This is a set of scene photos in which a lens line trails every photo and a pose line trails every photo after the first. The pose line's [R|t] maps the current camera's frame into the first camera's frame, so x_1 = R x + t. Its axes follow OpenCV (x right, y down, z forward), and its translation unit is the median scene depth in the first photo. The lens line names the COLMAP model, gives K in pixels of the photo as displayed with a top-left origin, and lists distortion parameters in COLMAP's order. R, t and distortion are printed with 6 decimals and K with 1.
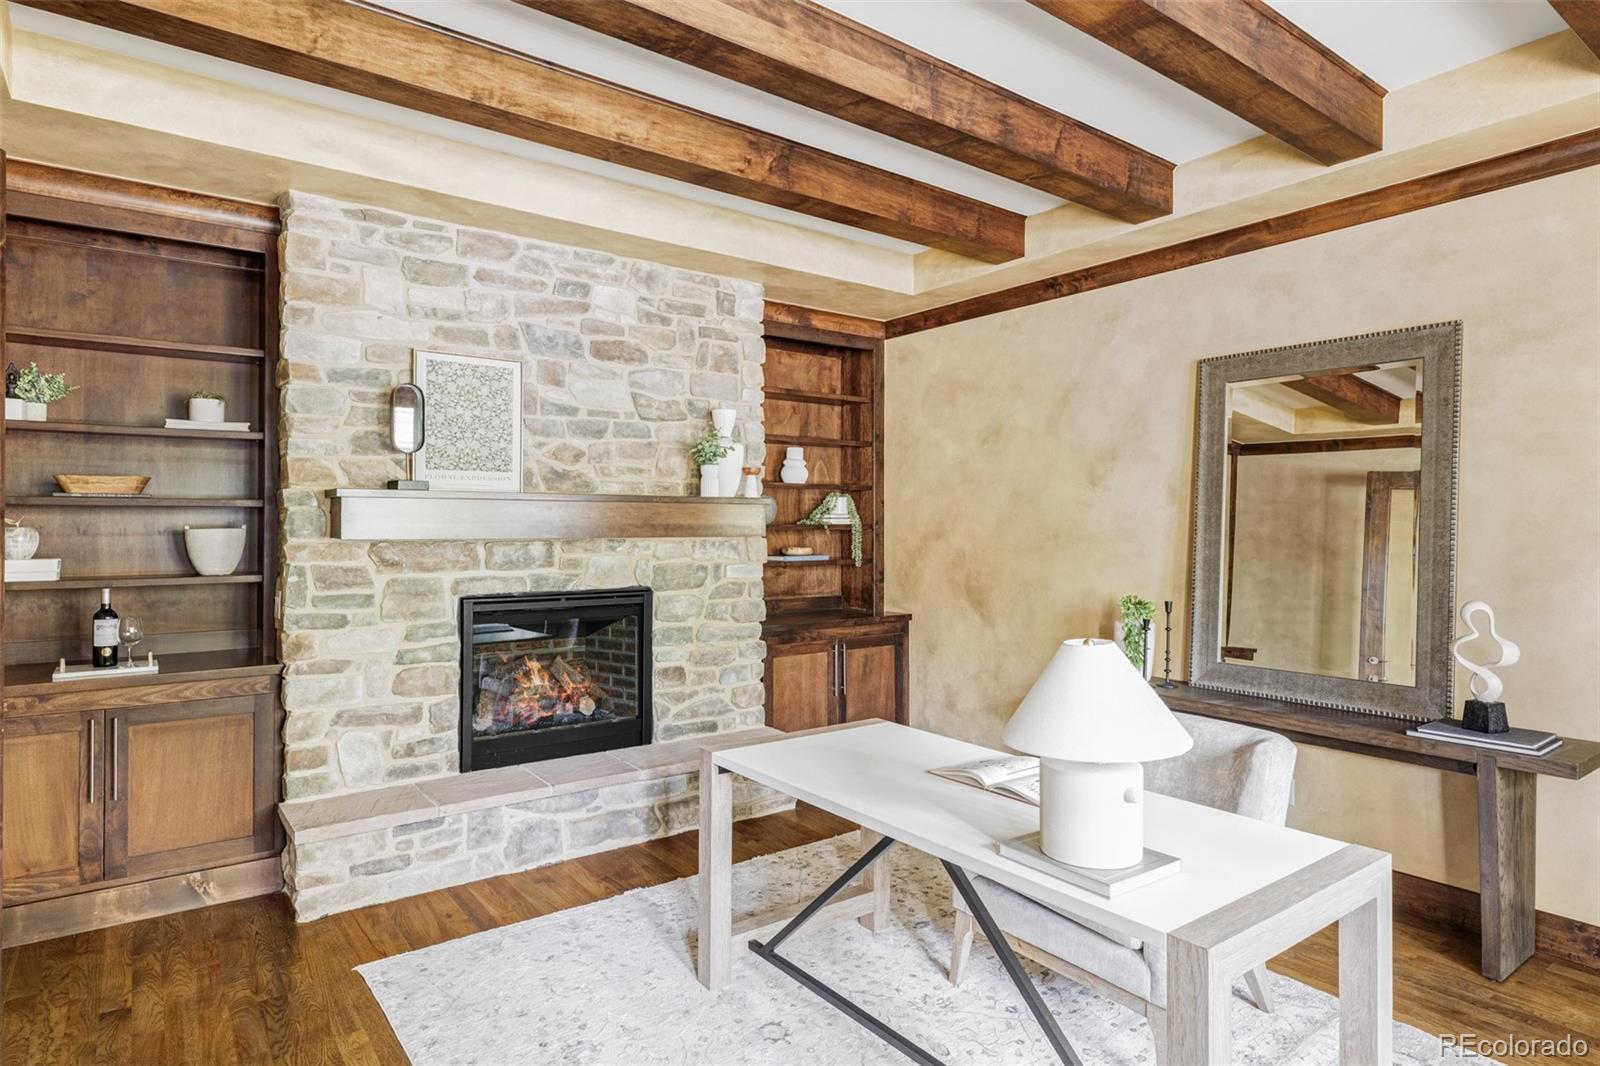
lens RADIAL K [[866.3, 0, 801.5], [0, 866.3, 511.6], [0, 0, 1]] dist [0.003193, 0.000926]
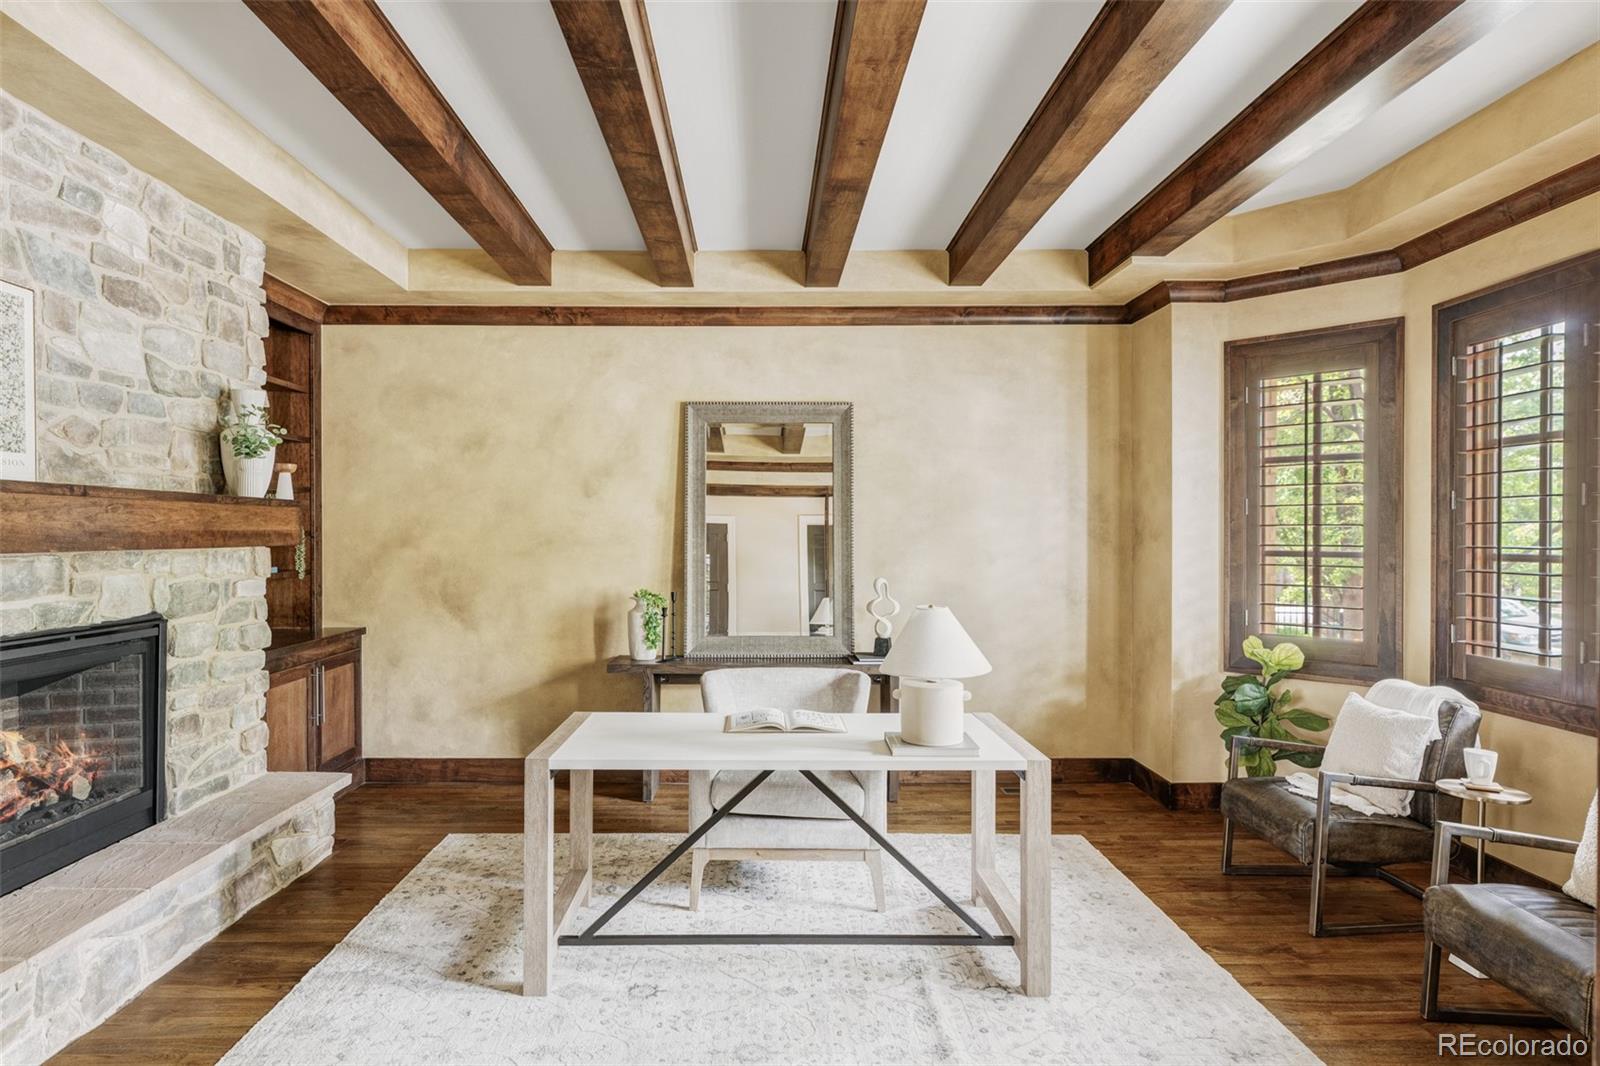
lens RADIAL K [[874.9, 0, 761.7], [0, 874.9, 526.9], [0, 0, 1]] dist [0.003970, 0.000937]
pose [[0.607687, 0.003423, 0.794170, -0.466066], [-0.011584, 0.999923, 0.004554, 0.001346], [-0.794092, -0.011966, 0.607679, 0.118474]]
